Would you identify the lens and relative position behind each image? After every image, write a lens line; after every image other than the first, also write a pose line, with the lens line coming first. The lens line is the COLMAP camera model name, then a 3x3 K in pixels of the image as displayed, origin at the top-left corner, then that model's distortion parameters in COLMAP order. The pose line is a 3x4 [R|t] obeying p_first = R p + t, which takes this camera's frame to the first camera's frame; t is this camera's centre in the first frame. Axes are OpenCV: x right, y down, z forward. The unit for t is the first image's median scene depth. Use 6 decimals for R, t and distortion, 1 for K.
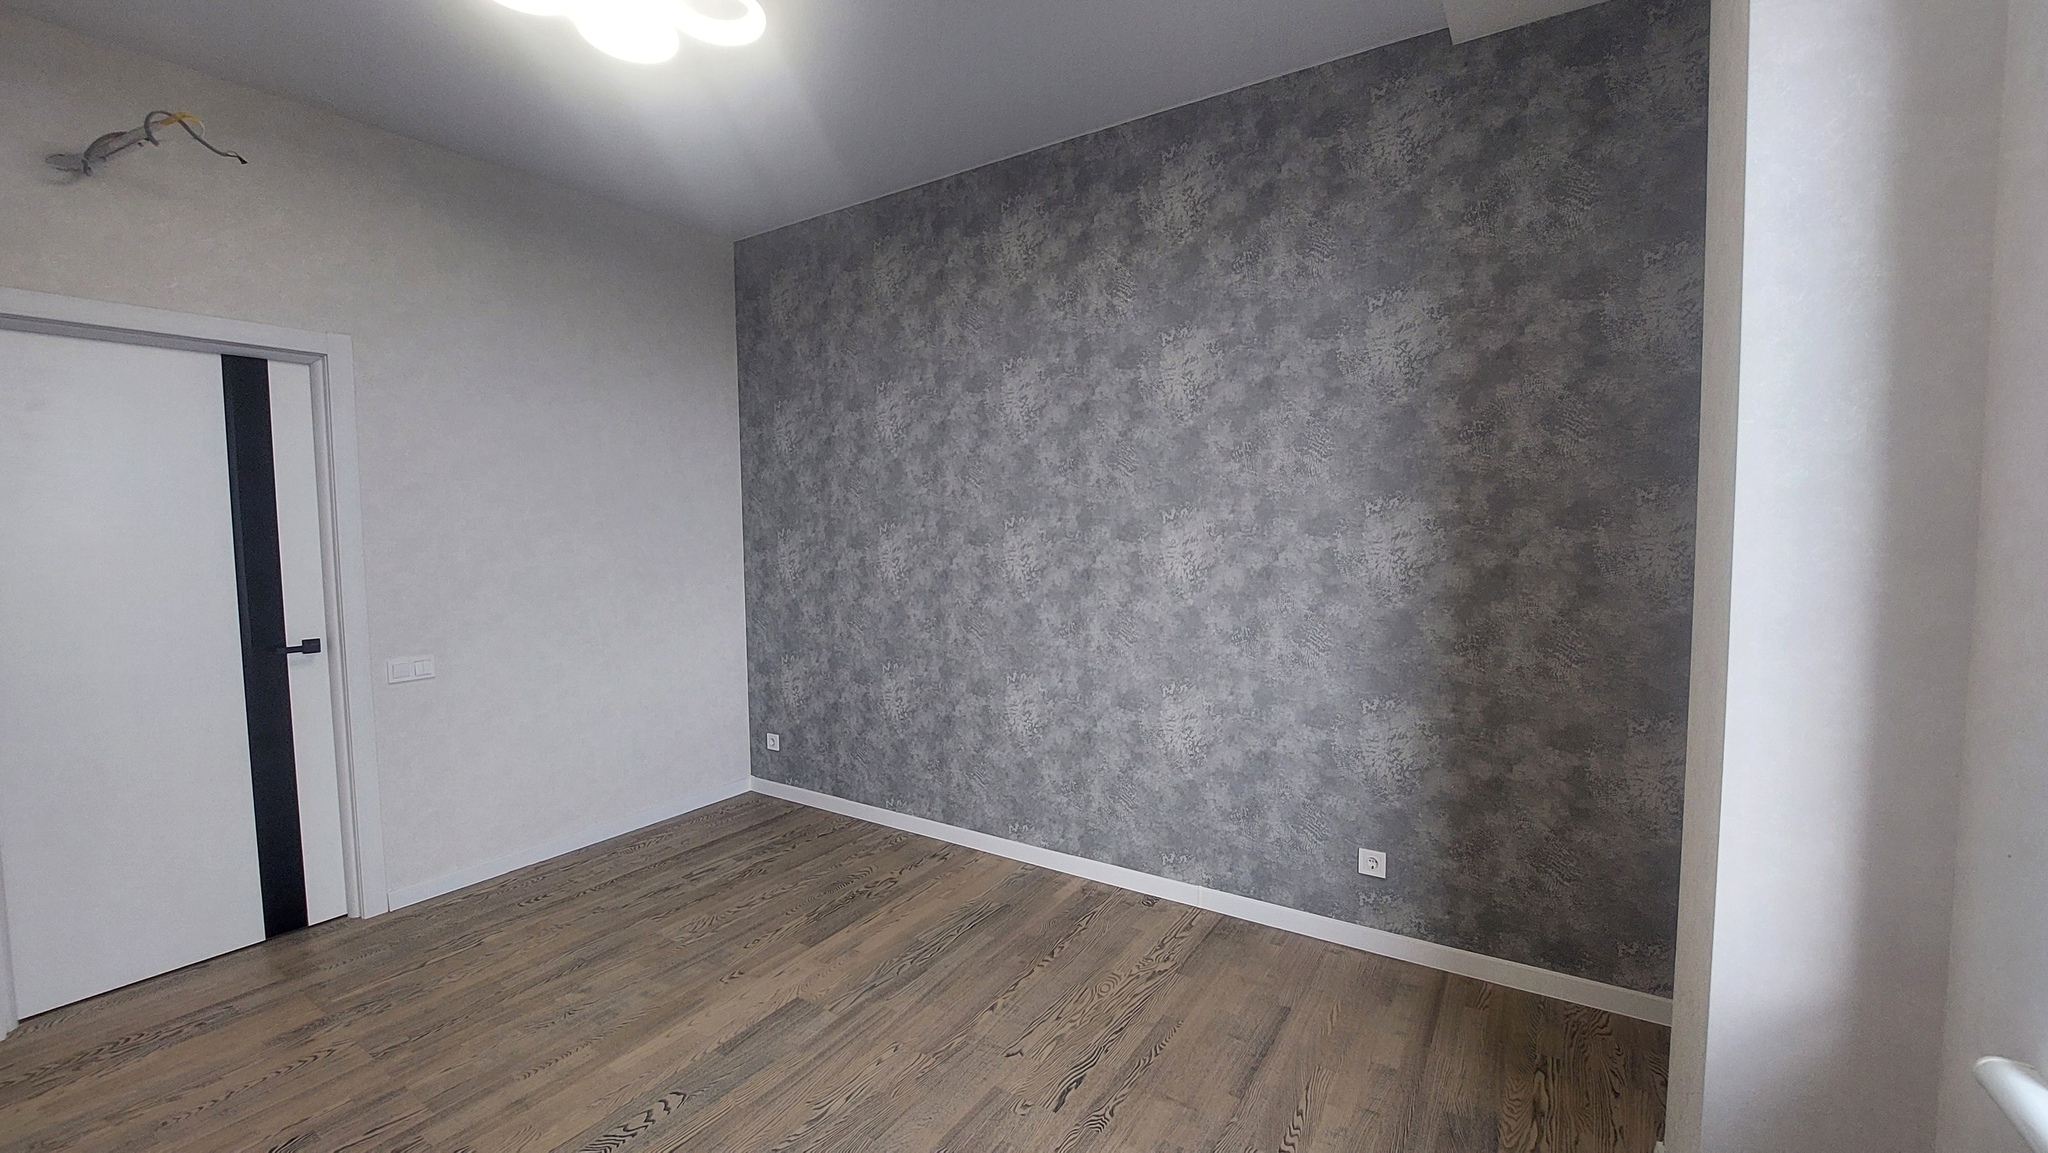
lens RADIAL K [[815.1, 0, 1022.8], [0, 815.1, 579.4], [0, 0, 1]] dist [-0.017121, -0.001006]
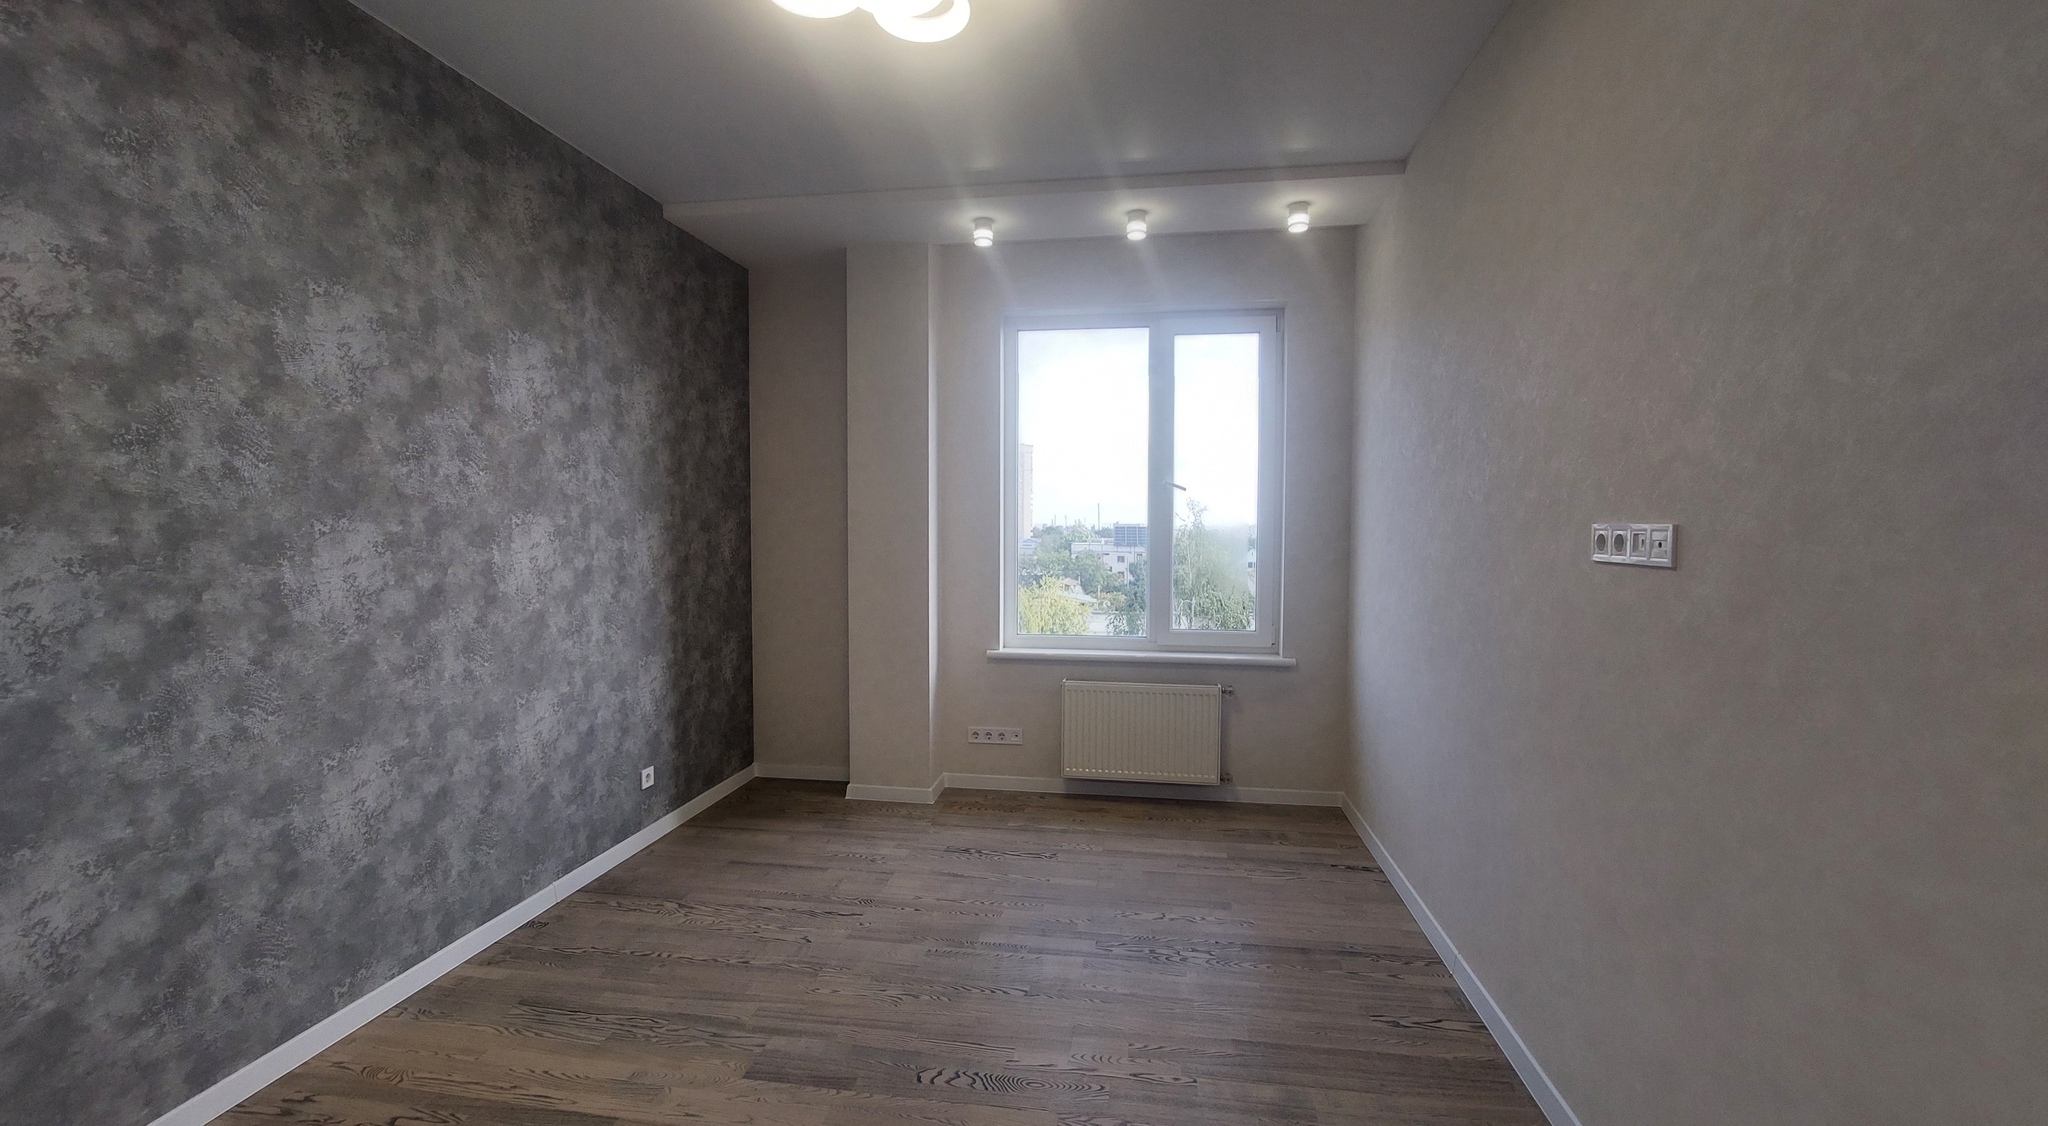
lens RADIAL K [[984.4, 0, 1015.4], [0, 984.4, 573.9], [0, 0, 1]] dist [-0.001315, -0.000232]
pose [[-0.444071, -0.039252, 0.895131, -1.247700], [0.061530, 0.995346, 0.074171, -0.071867], [-0.893876, 0.088015, -0.439589, 1.089417]]
